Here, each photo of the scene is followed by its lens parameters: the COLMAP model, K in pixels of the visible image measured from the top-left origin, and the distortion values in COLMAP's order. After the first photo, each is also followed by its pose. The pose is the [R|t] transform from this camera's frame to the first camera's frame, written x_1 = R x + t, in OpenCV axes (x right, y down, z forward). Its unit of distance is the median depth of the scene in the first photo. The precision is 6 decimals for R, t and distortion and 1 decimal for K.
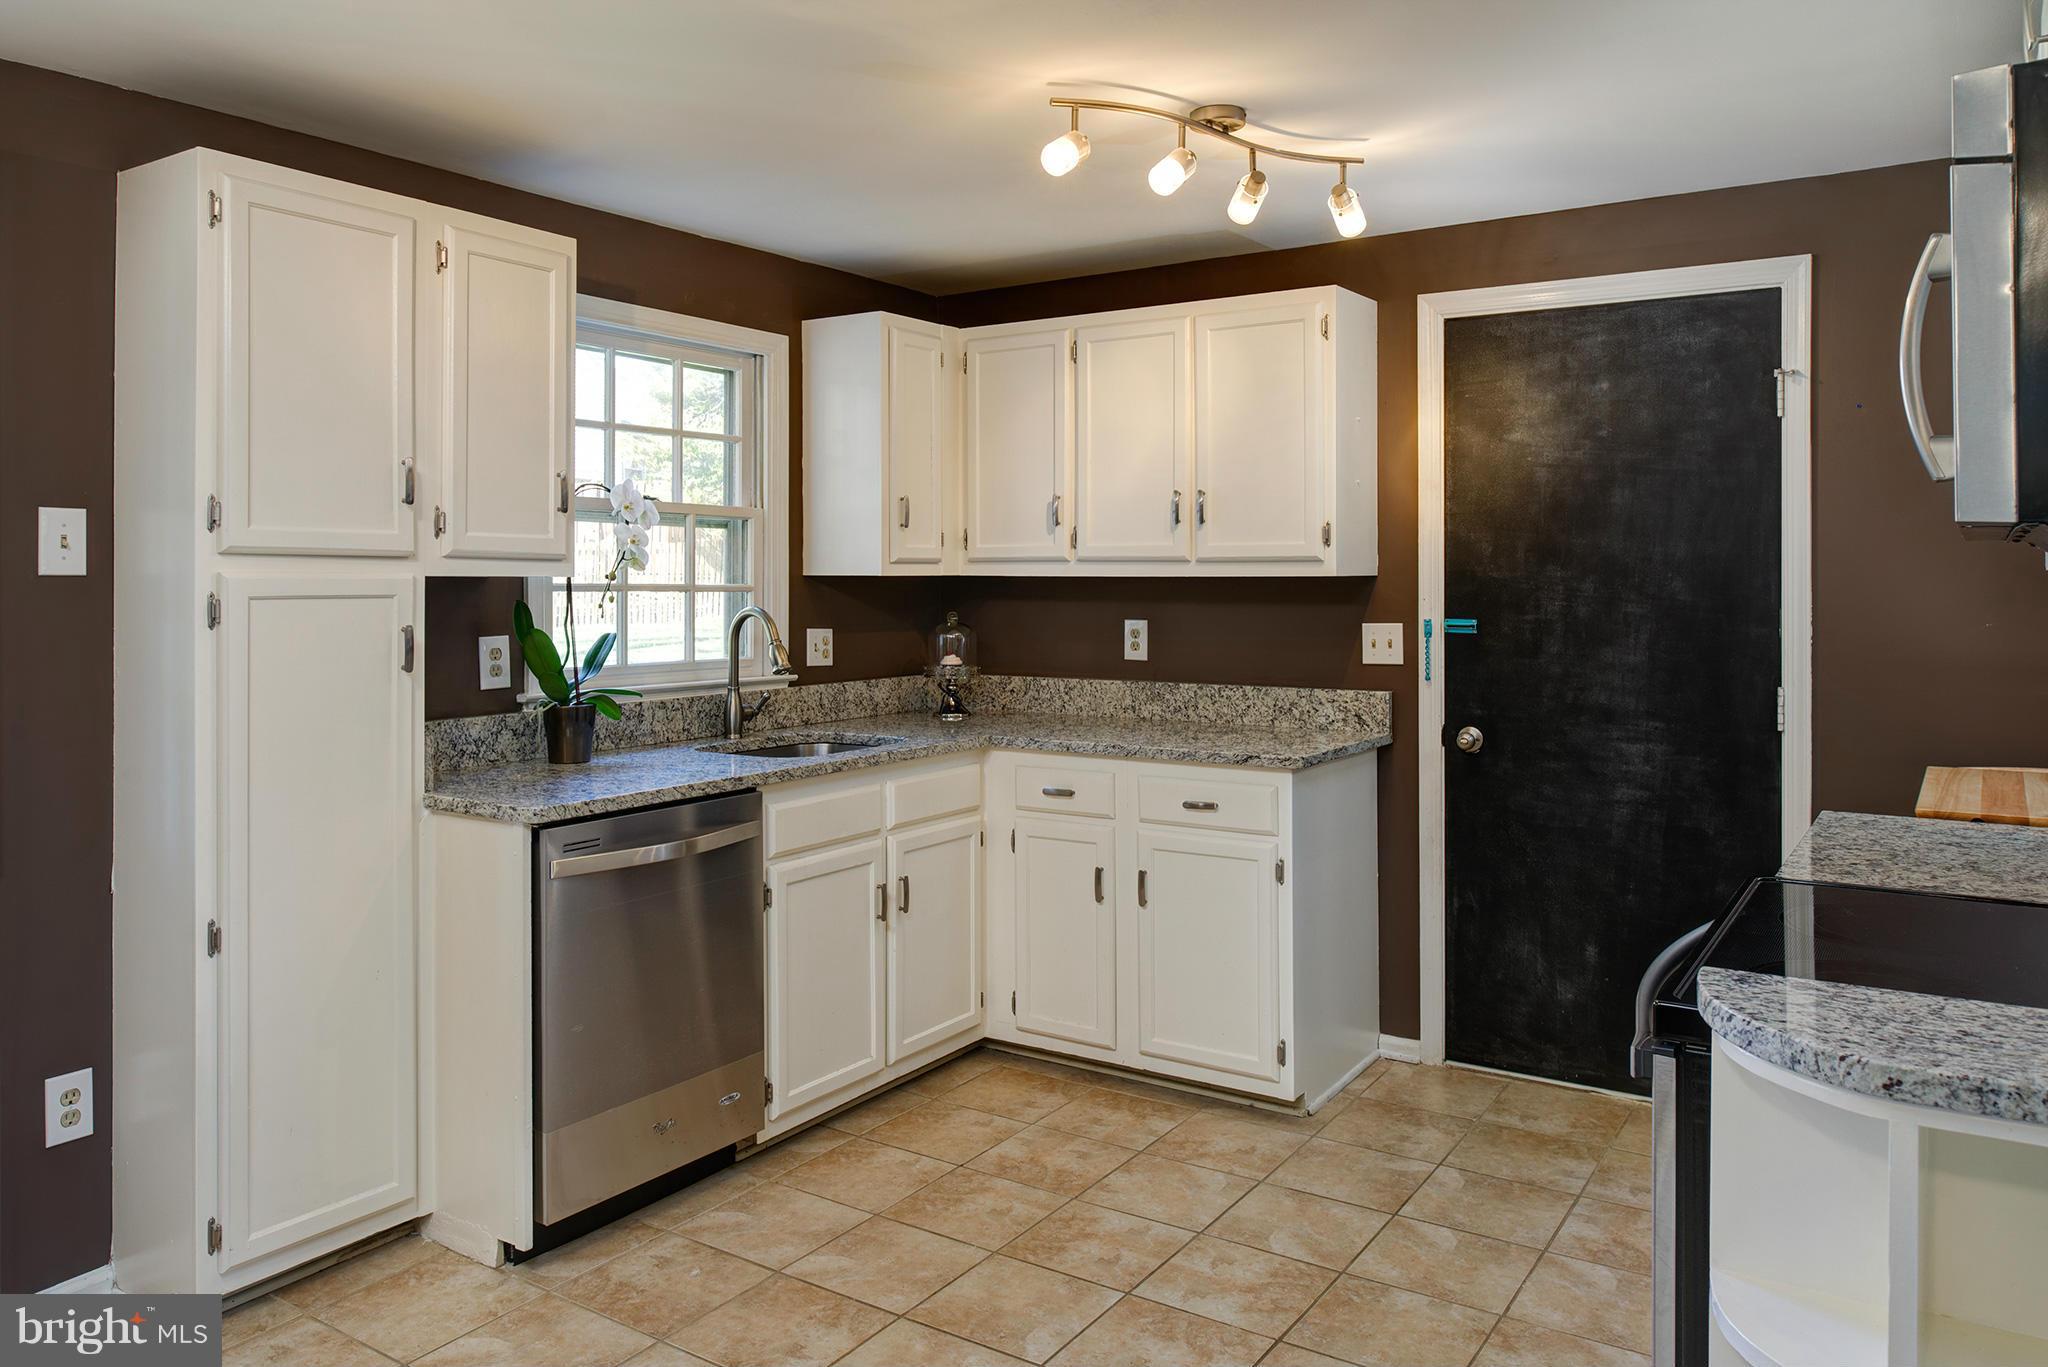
lens RADIAL K [[1434.9, 0, 1015.8], [0, 1434.9, 587.9], [0, 0, 1]] dist [0.010441, -0.001233]
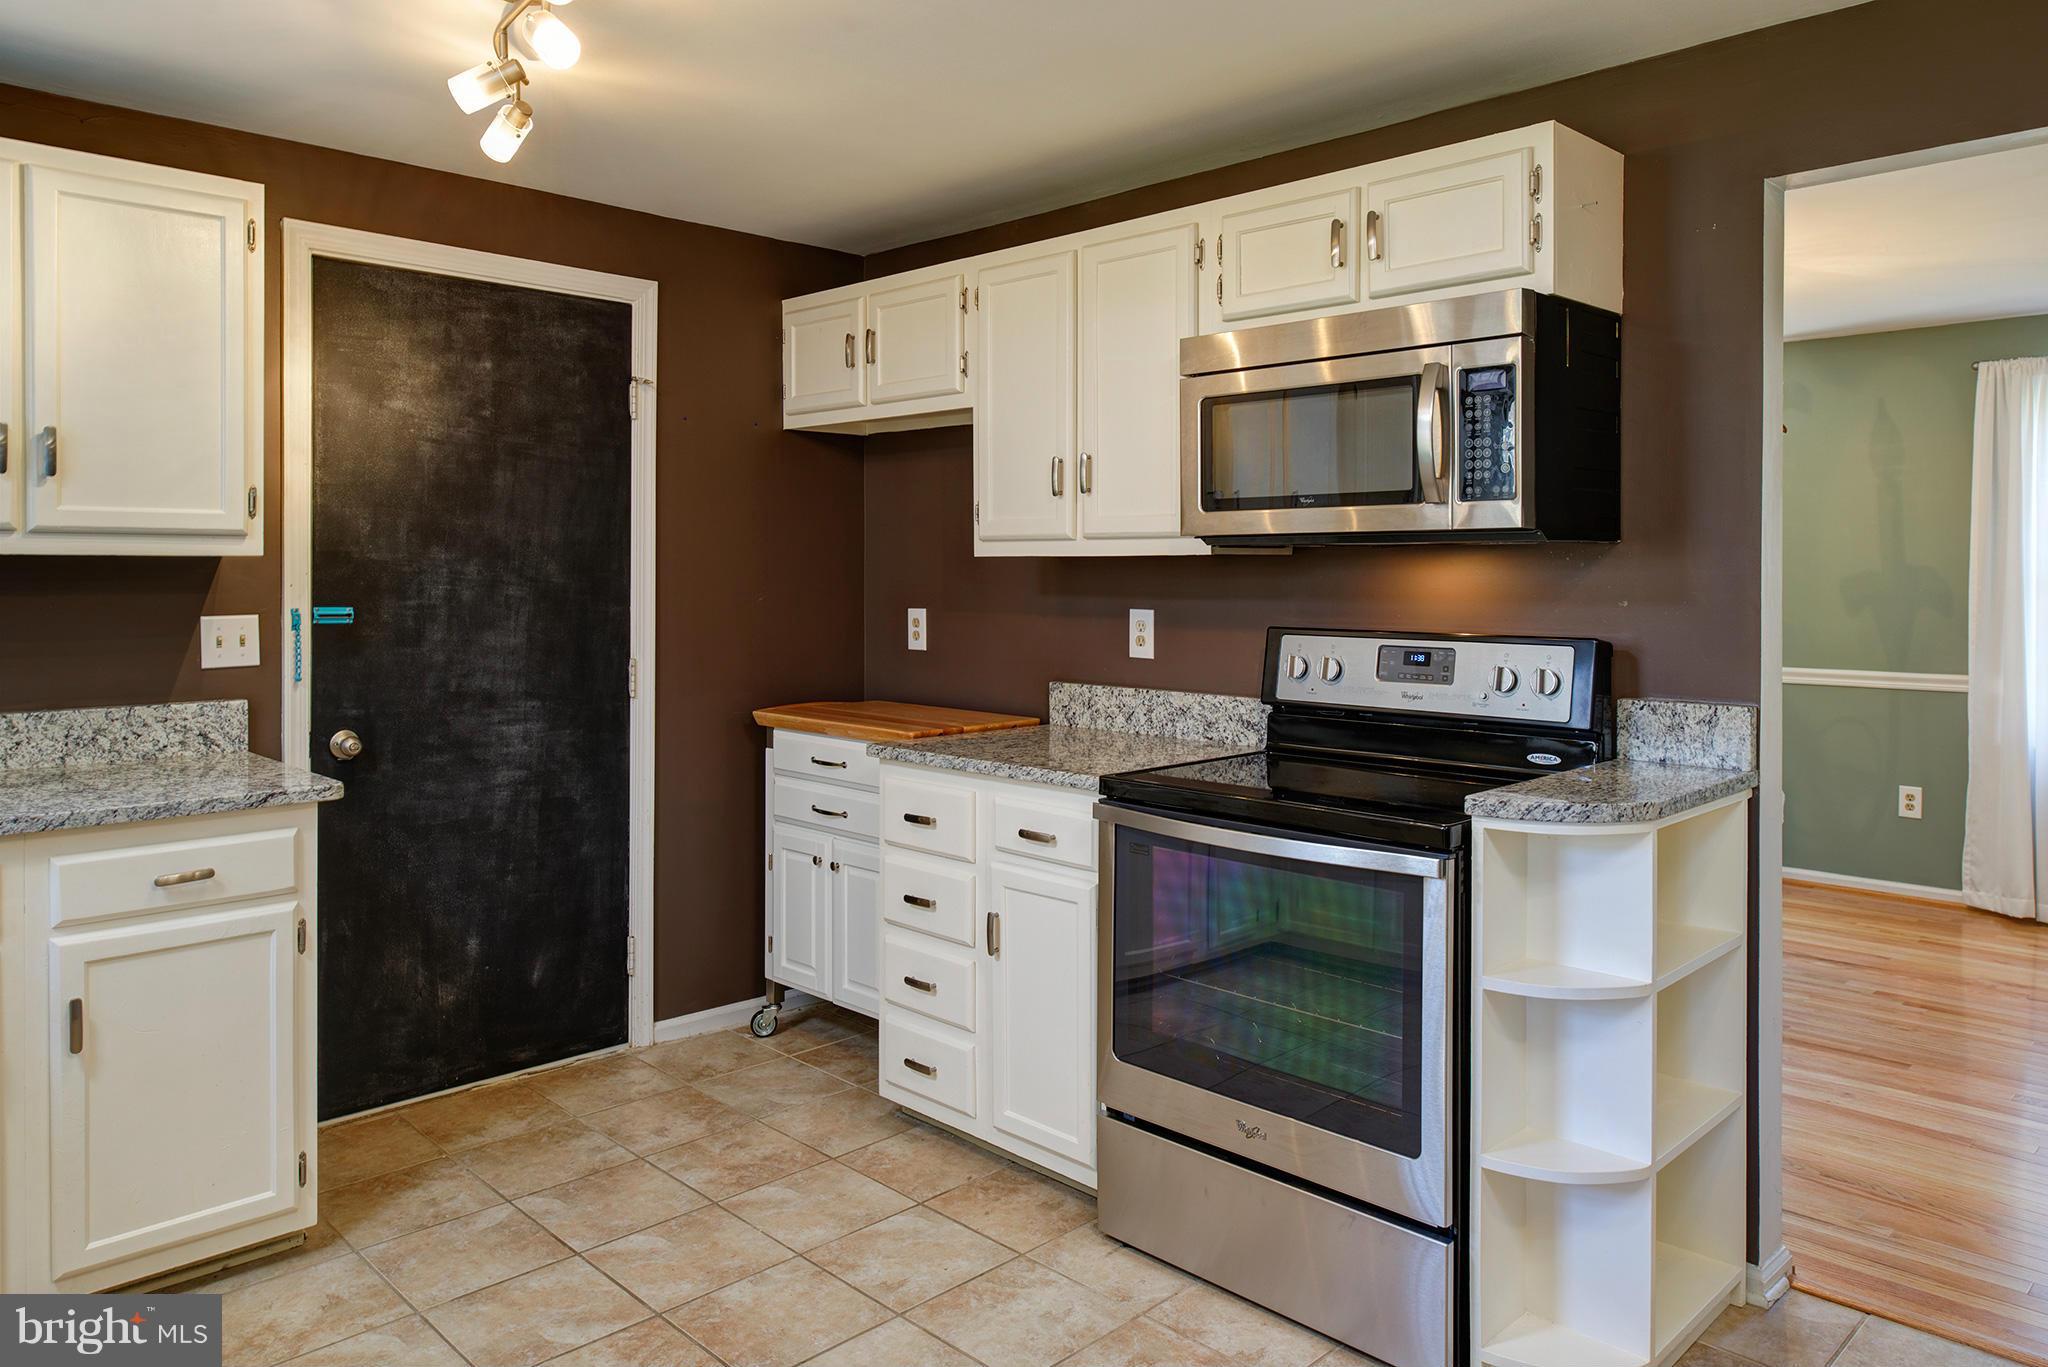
lens RADIAL K [[1434.9, 0, 997.4], [0, 1434.9, 578.4], [0, 0, 1]] dist [0.010441, -0.001233]
pose [[0.205453, -0.009335, 0.978623, -0.478737], [-0.004065, 0.999938, 0.010391, -0.006471], [-0.978659, -0.006113, 0.205402, 0.454596]]
